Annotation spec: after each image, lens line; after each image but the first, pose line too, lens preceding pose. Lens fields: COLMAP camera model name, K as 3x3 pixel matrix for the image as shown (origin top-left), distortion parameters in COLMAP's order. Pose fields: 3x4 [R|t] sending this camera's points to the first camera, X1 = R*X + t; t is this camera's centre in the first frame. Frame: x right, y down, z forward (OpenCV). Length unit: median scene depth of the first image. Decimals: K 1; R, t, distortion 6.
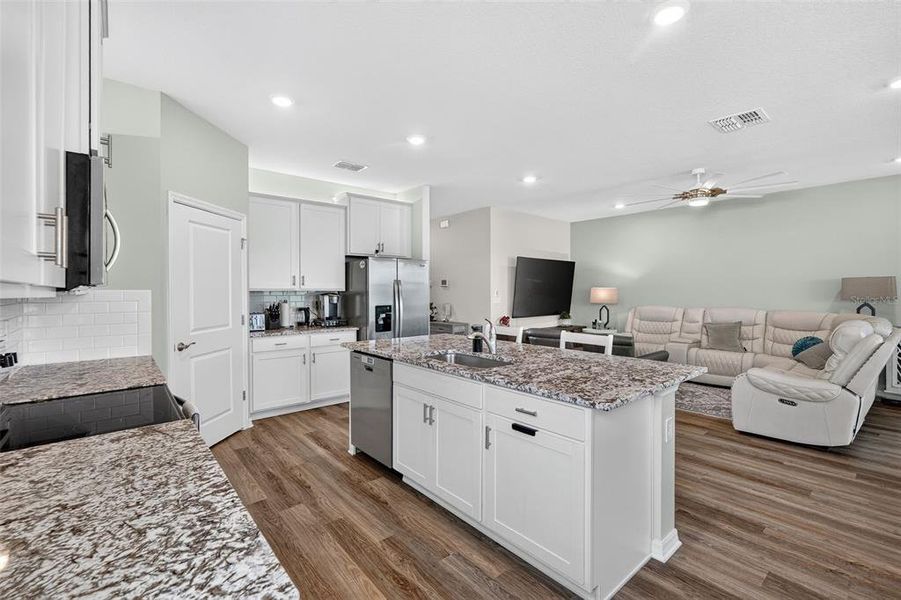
lens RADIAL K [[400.1, 0, 447.3], [0, 400.1, 295.6], [0, 0, 1]] dist [-0.008688, 0.000542]
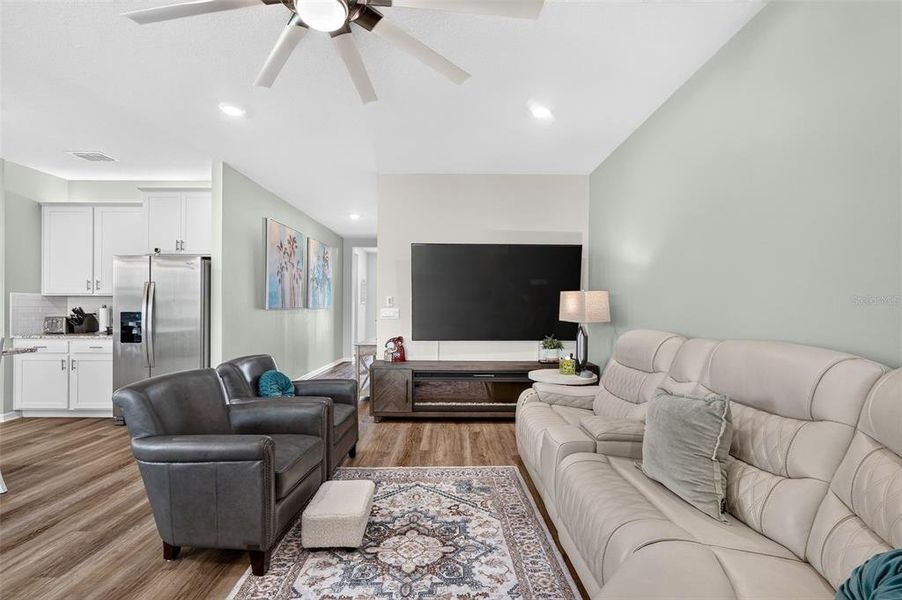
lens RADIAL K [[402.6, 0, 449.7], [0, 402.6, 310.3], [0, 0, 1]] dist [-0.001937, 0.000055]
pose [[0.757426, 0.009820, -0.652847, 0.948512], [-0.014524, 0.999893, -0.001811, 0.013052], [0.652759, 0.010854, 0.757488, 0.827918]]
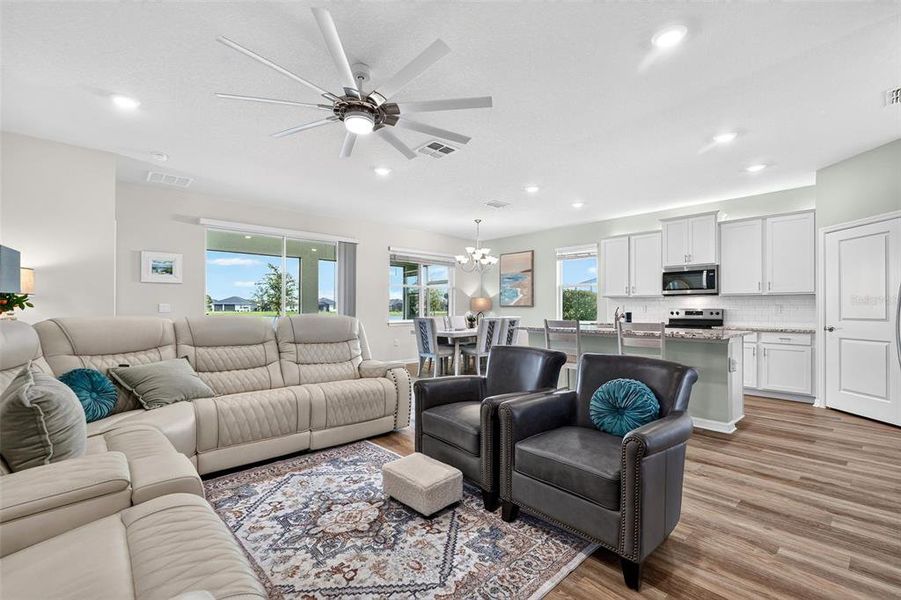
lens RADIAL K [[394.7, 0, 449.5], [0, 394.7, 305.2], [0, 0, 1]] dist [-0.008029, 0.000488]
pose [[-0.999513, -0.001305, -0.031193, 0.527447], [-0.001484, 0.999983, 0.005713, 0.023073], [0.031185, 0.005757, -0.999497, 1.601843]]
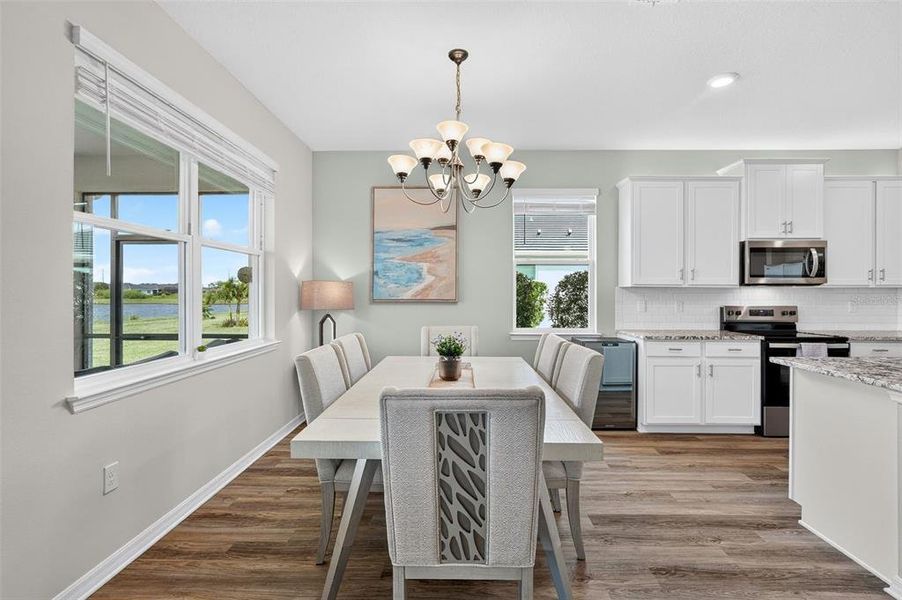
lens RADIAL K [[402.1, 0, 454.2], [0, 402.1, 292.2], [0, 0, 1]] dist [-0.008093, 0.000493]
pose [[-0.657557, 0.001169, -0.753404, 0.778360], [-0.011377, 0.999869, 0.011481, 0.007467], [0.753319, 0.016121, -0.657458, 0.365653]]
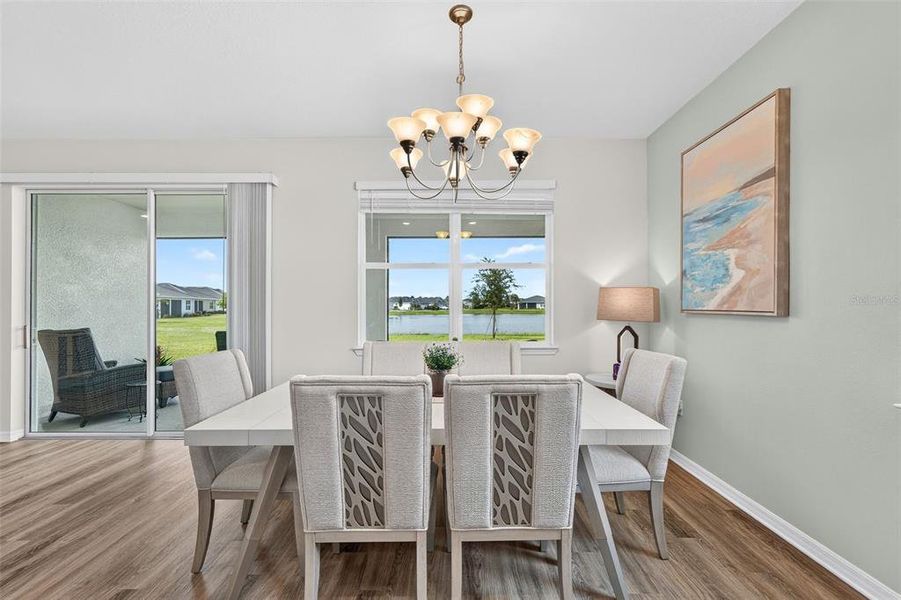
lens RADIAL K [[398.8, 0, 454.0], [0, 398.8, 304.3], [0, 0, 1]] dist [-0.002438, 0.000108]
pose [[-0.766307, 0.003815, 0.642463, 0.077954], [0.009982, 0.999932, 0.005968, 0.019449], [-0.642396, 0.010987, -0.766294, 0.362551]]
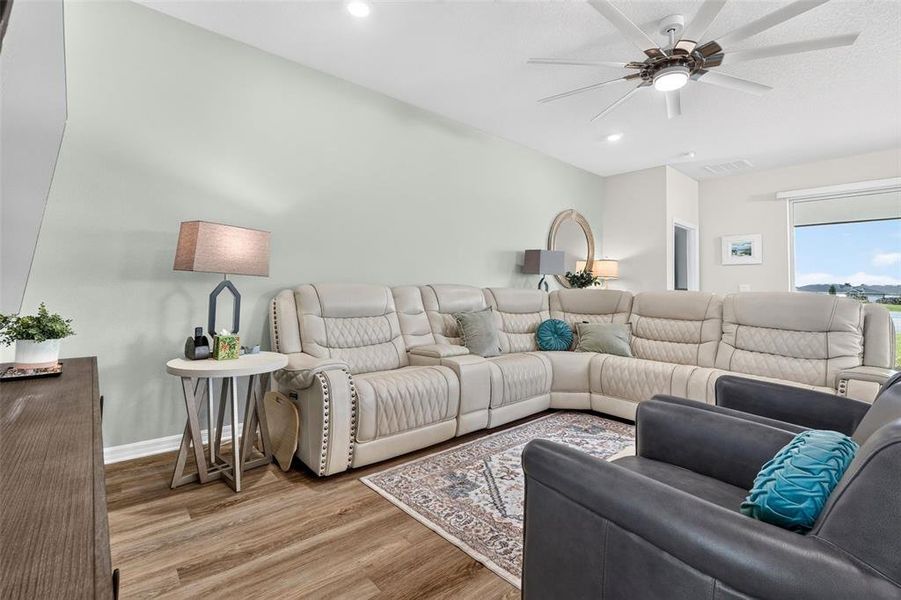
lens RADIAL K [[407.6, 0, 441.5], [0, 407.6, 267.0], [0, 0, 1]] dist [-0.010413, 0.000812]
pose [[0.003051, 0.055046, 0.998479, 0.104731], [-0.008119, 0.998452, -0.055020, 0.047708], [-0.999962, -0.007938, 0.003494, 1.317997]]
